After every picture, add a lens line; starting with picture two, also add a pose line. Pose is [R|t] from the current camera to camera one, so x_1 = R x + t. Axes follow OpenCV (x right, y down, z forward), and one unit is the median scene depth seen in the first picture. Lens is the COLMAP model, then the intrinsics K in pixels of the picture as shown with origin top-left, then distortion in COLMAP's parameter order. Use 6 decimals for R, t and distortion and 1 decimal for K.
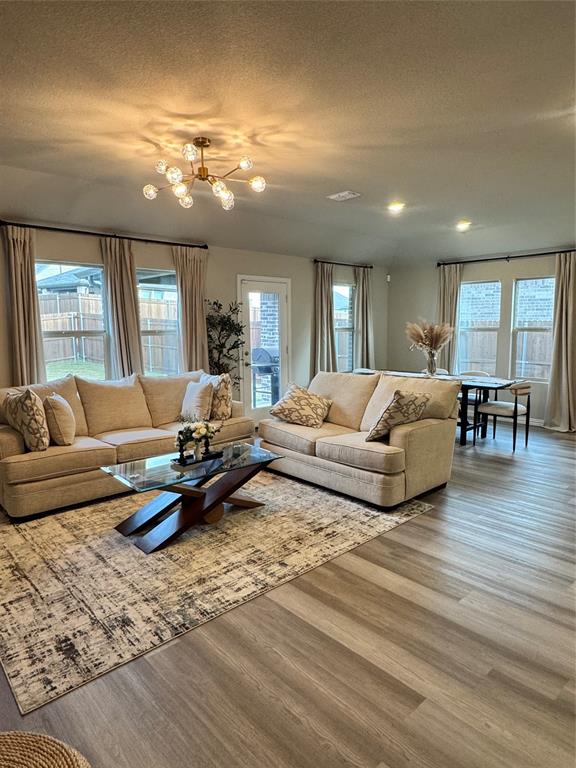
lens RADIAL K [[479.1, 0, 290.1], [0, 479.1, 384.6], [0, 0, 1]] dist [-0.006099, 0.005879]
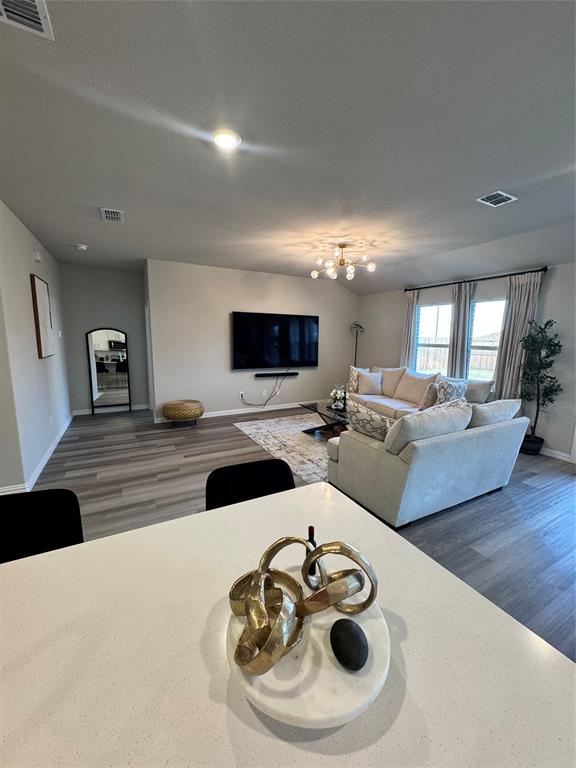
lens RADIAL K [[305.9, 0, 289.0], [0, 305.9, 383.0], [0, 0, 1]] dist [-0.002034, 0.000252]
pose [[-0.246956, 0.150711, -0.957235, 0.974500], [-0.132713, 0.973263, 0.187473, -0.146883], [0.959896, 0.173335, -0.220352, 0.999137]]
